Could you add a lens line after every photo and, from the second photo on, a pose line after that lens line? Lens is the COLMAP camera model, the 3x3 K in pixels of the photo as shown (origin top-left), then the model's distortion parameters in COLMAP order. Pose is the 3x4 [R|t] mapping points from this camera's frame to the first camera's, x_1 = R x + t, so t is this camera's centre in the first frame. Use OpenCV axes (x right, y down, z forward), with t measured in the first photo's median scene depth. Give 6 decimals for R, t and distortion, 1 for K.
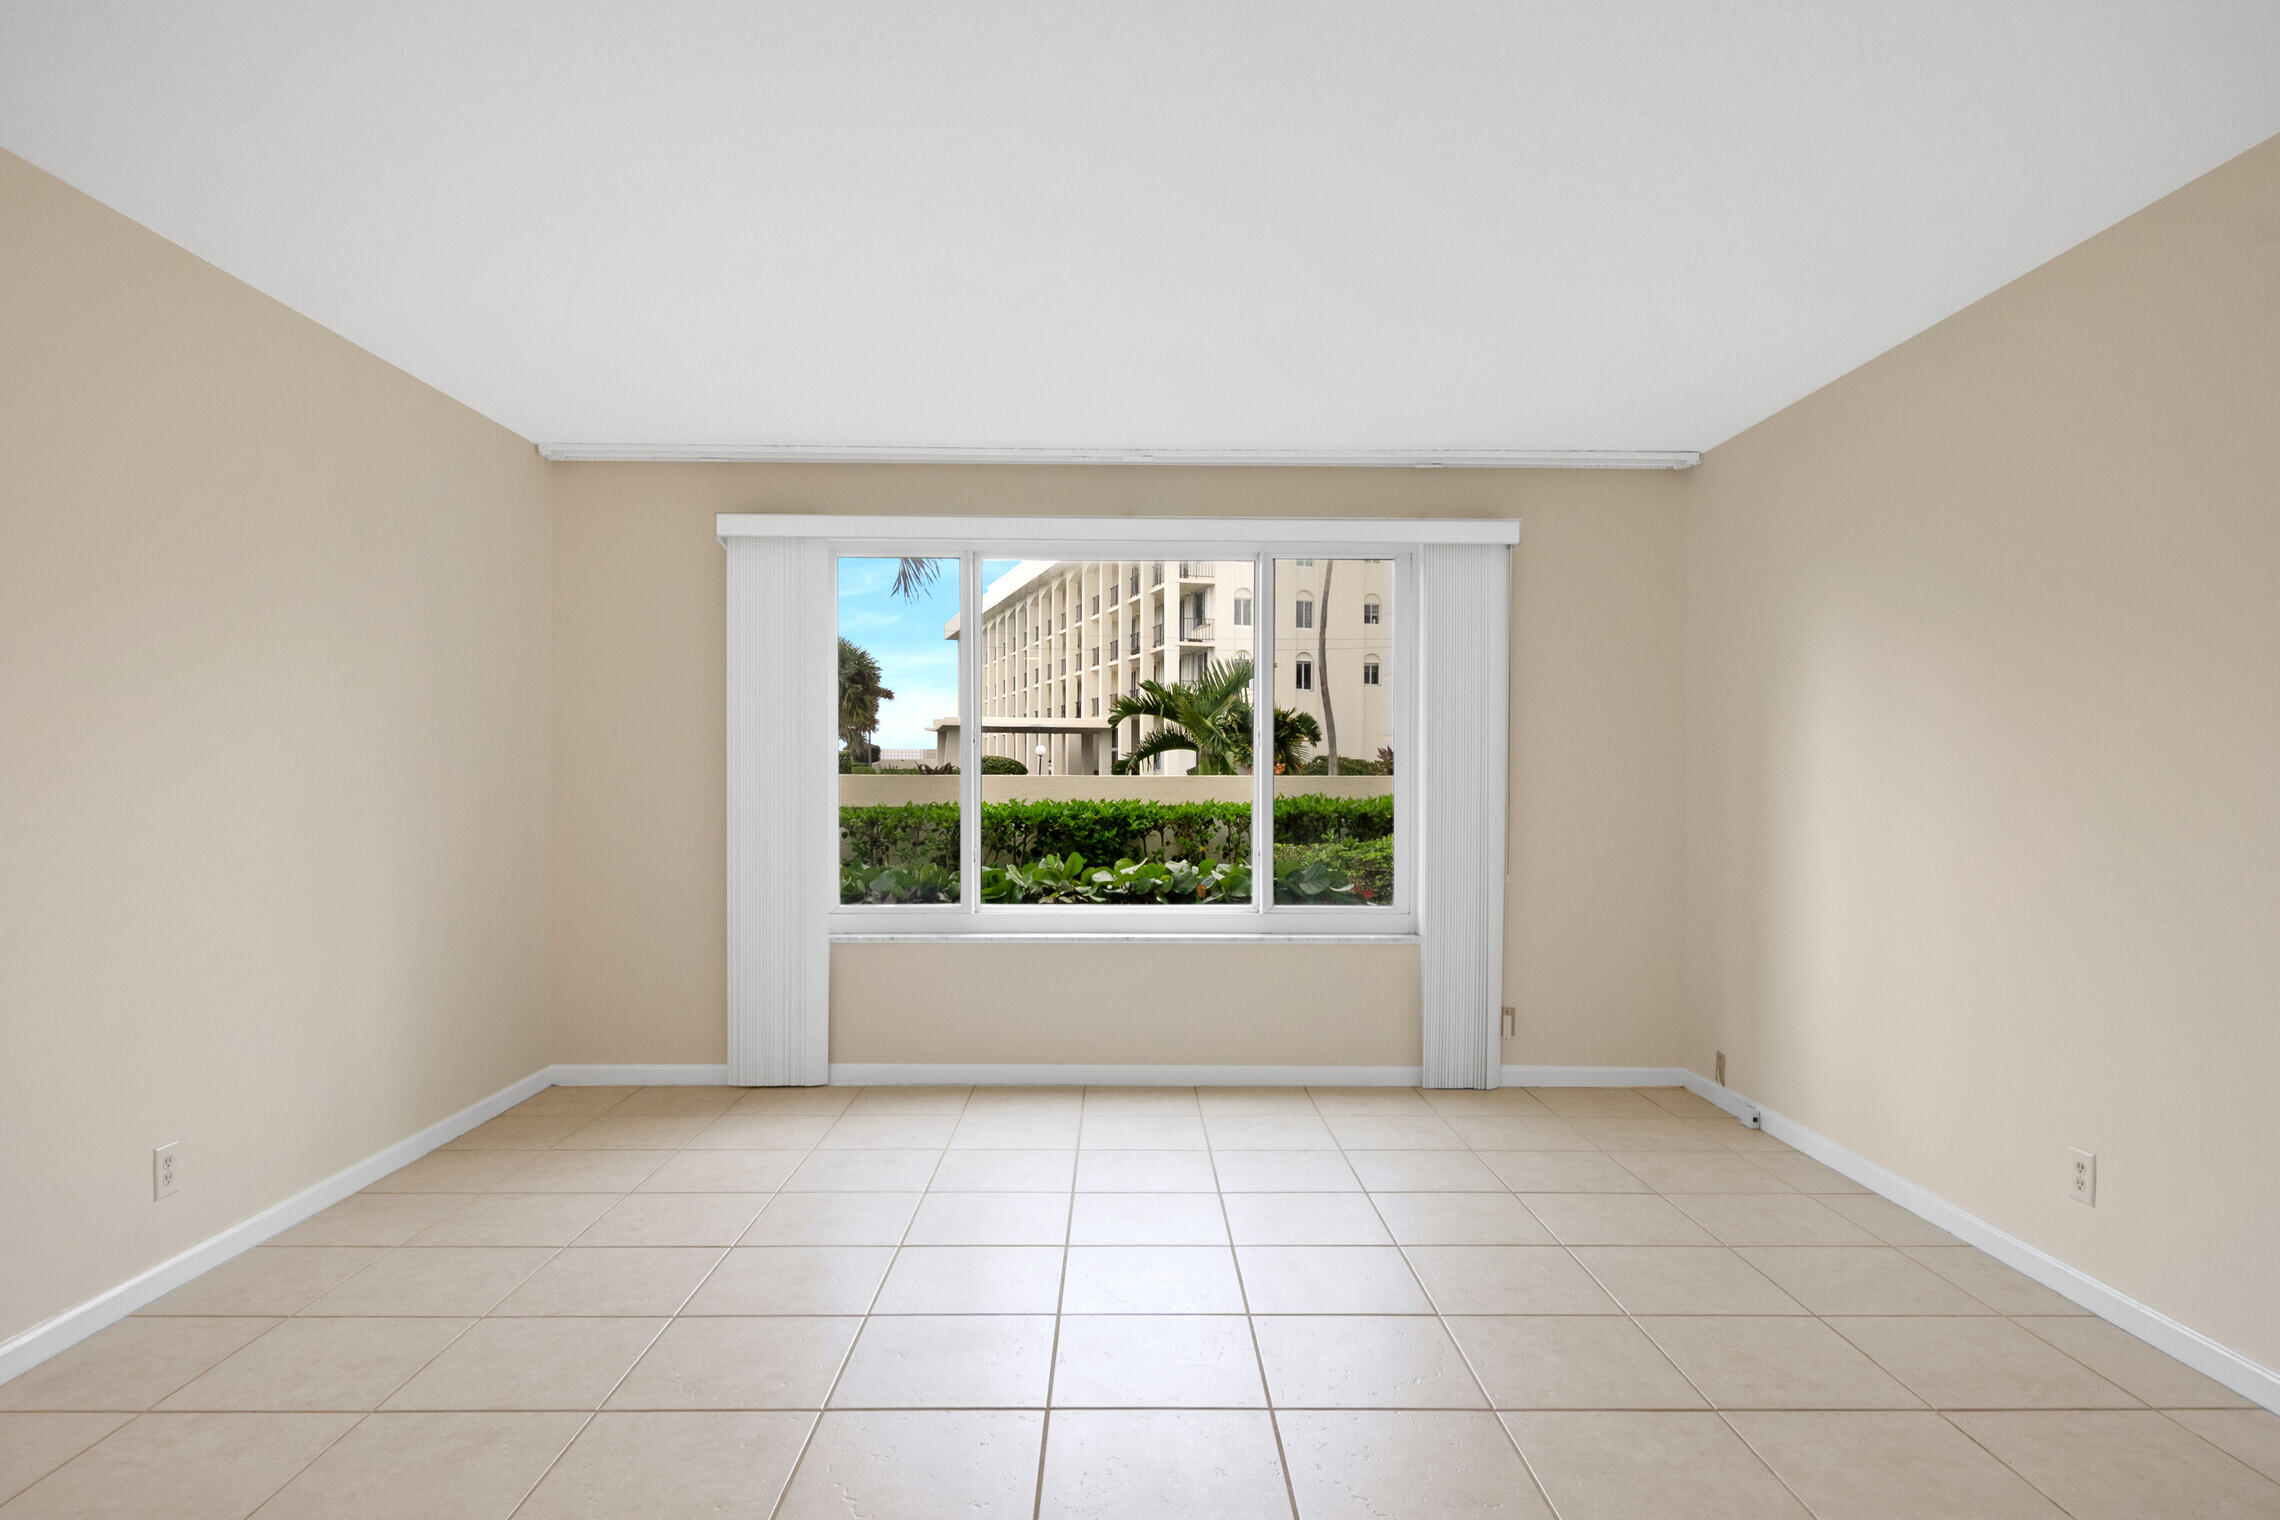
lens RADIAL K [[1309.1, 0, 1136.6], [0, 1309.1, 792.1], [0, 0, 1]] dist [0.005147, 0.001889]
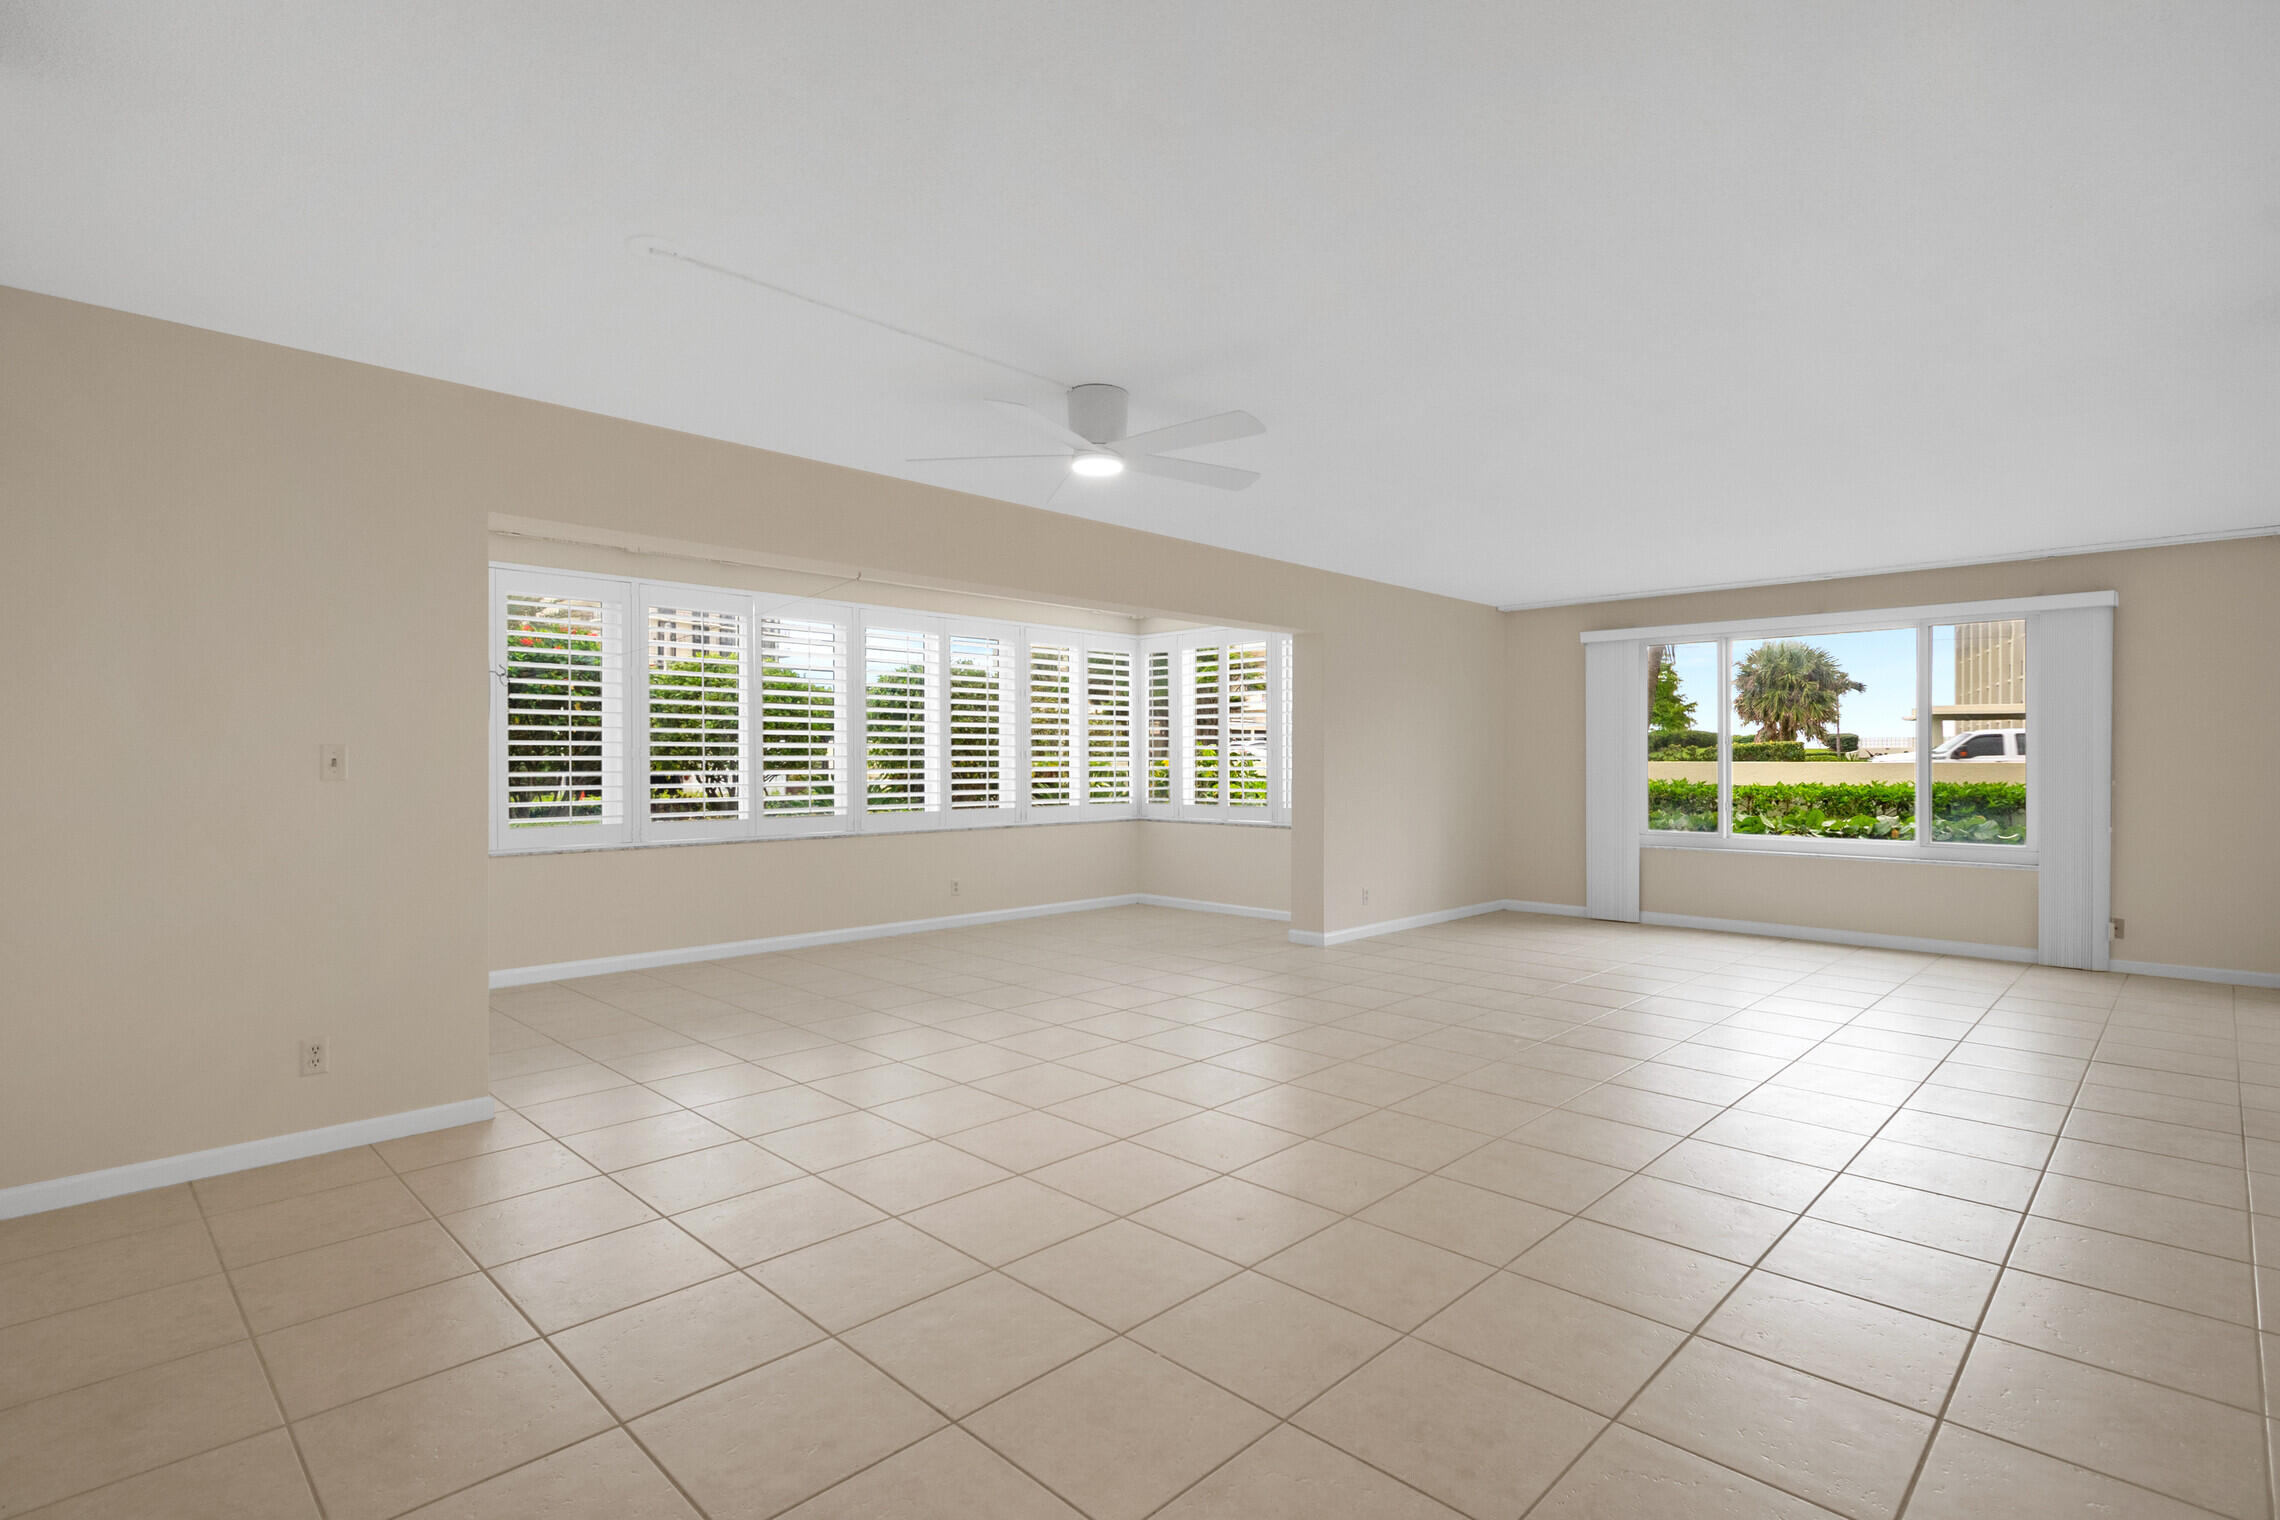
lens RADIAL K [[1106.2, 0, 1130.9], [0, 1106.2, 761.3], [0, 0, 1]] dist [-0.003388, 0.000059]
pose [[0.706270, -0.001557, -0.707941, 0.379689], [-0.009253, 0.999892, -0.011430, 0.012849], [0.707883, 0.014624, 0.706179, -0.666040]]
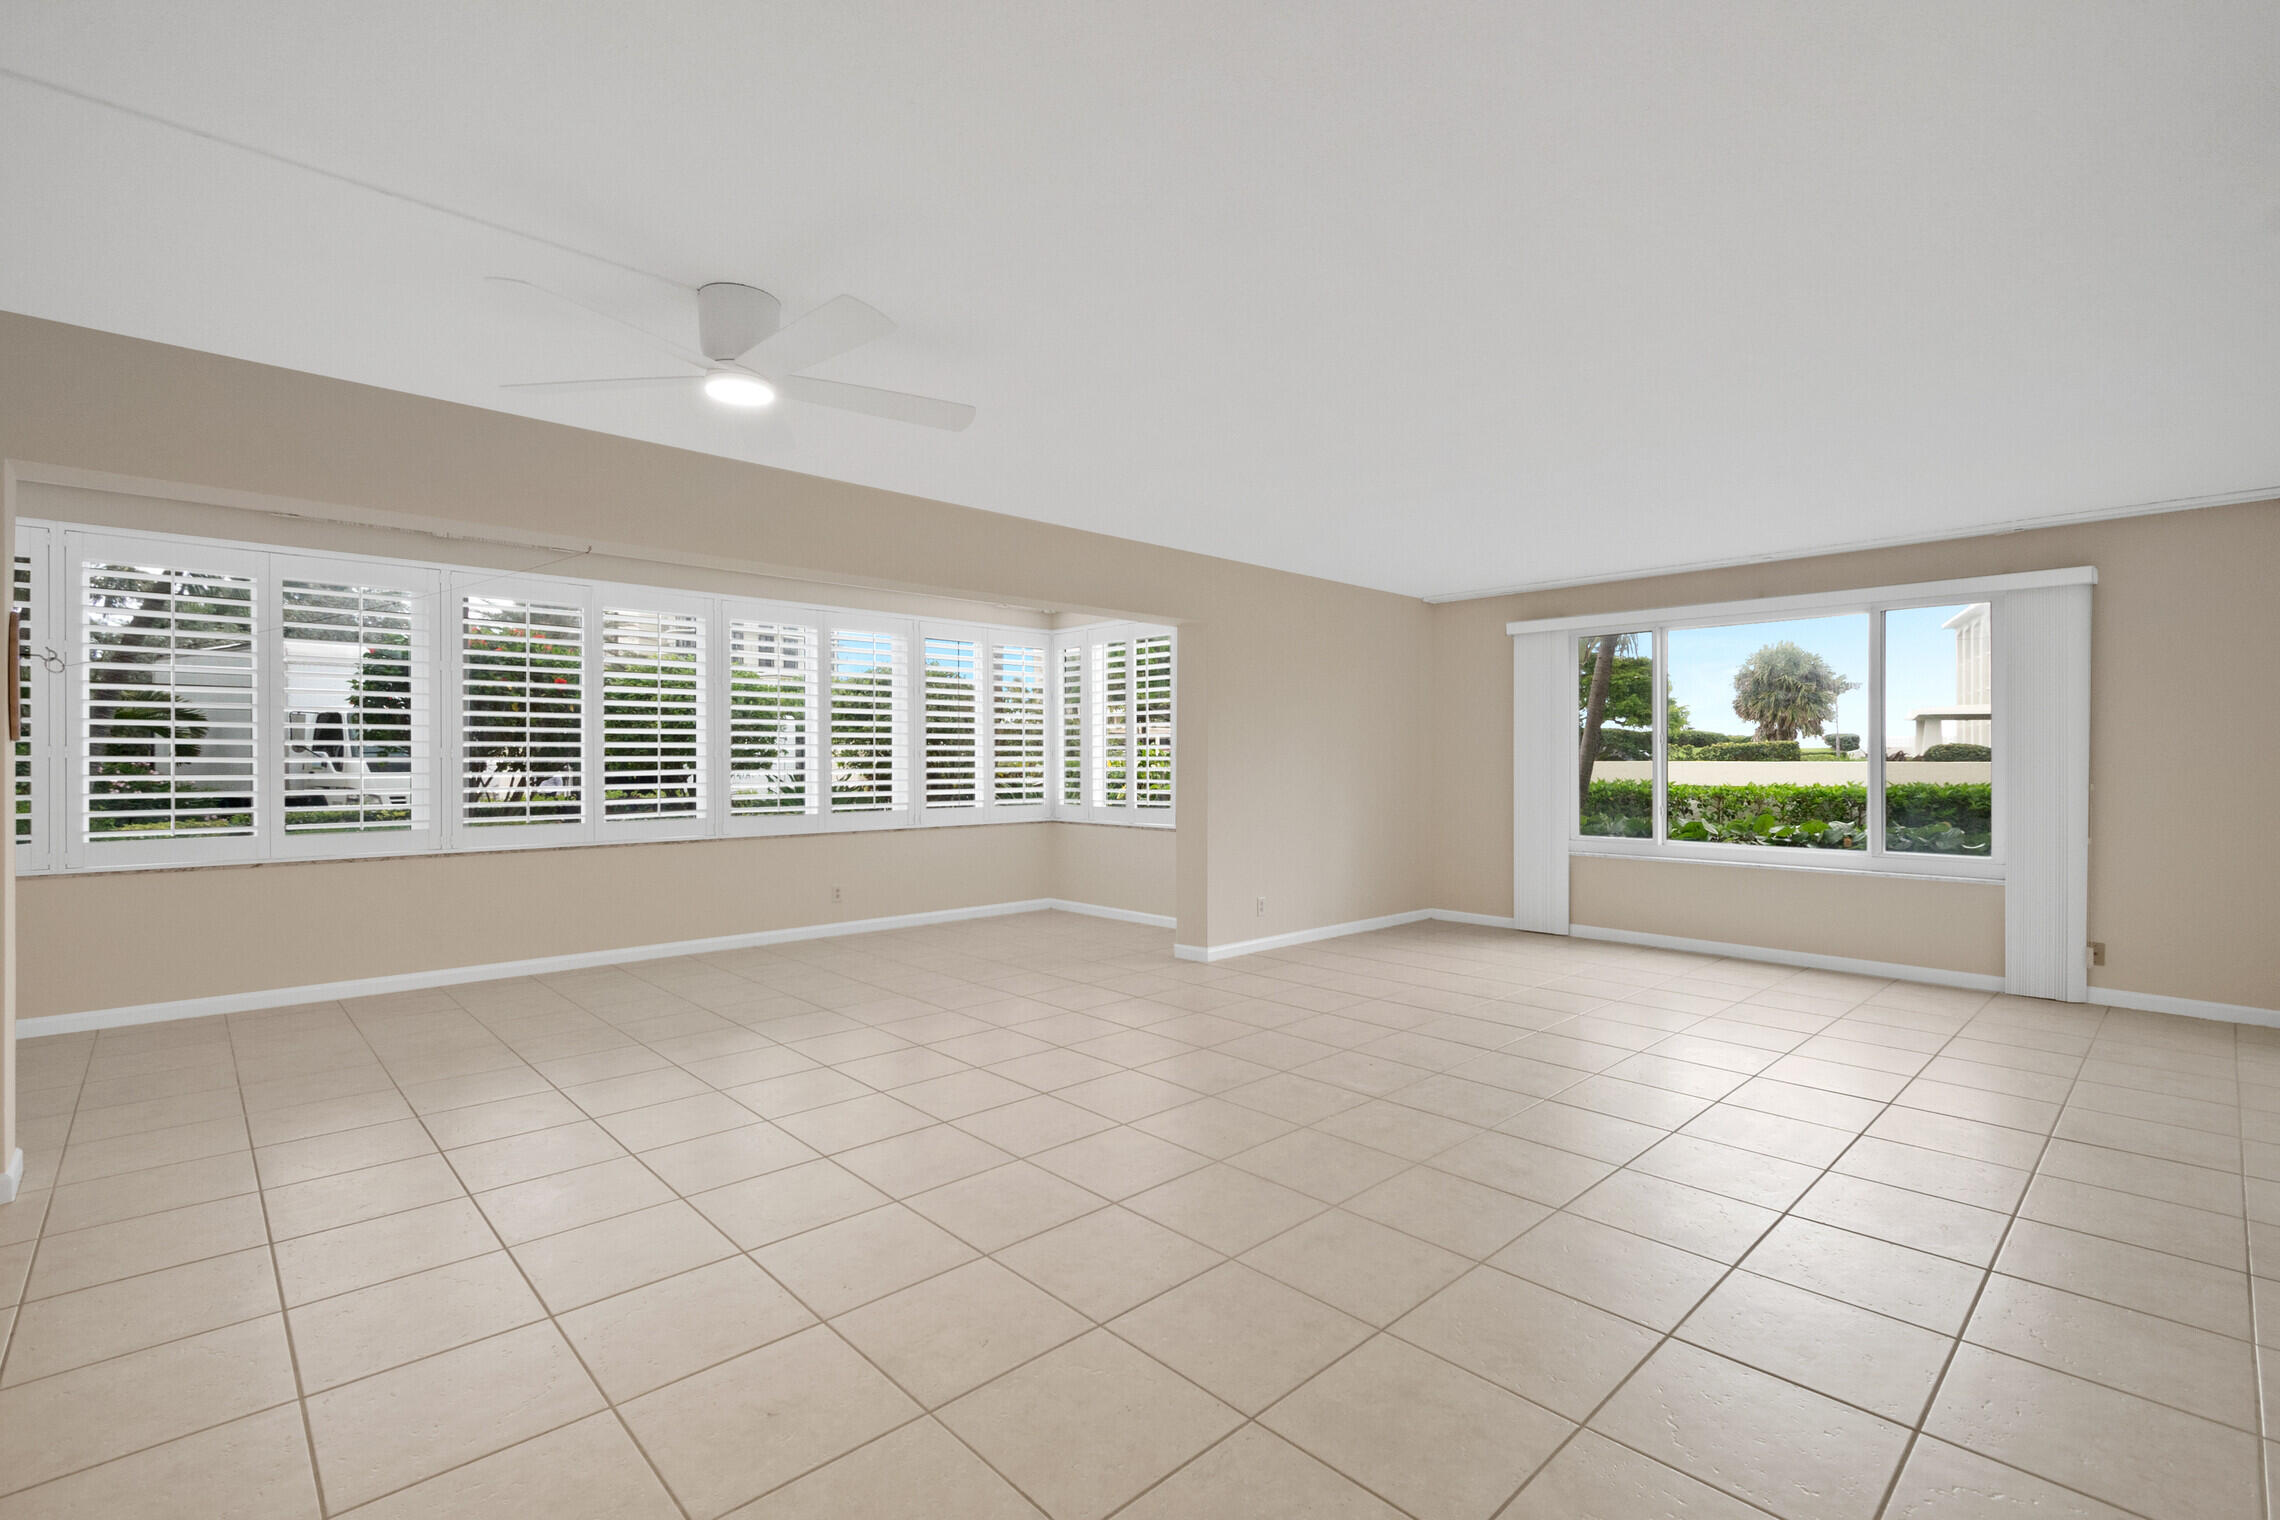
lens RADIAL K [[1025.1, 0, 1130.0], [0, 1025.1, 764.4], [0, 0, 1]] dist [-0.007511, 0.000378]
pose [[0.677144, 0.000902, -0.735850, 0.377727], [-0.009337, 0.999929, -0.007367, 0.006732], [0.735791, 0.011859, 0.677104, -0.375308]]
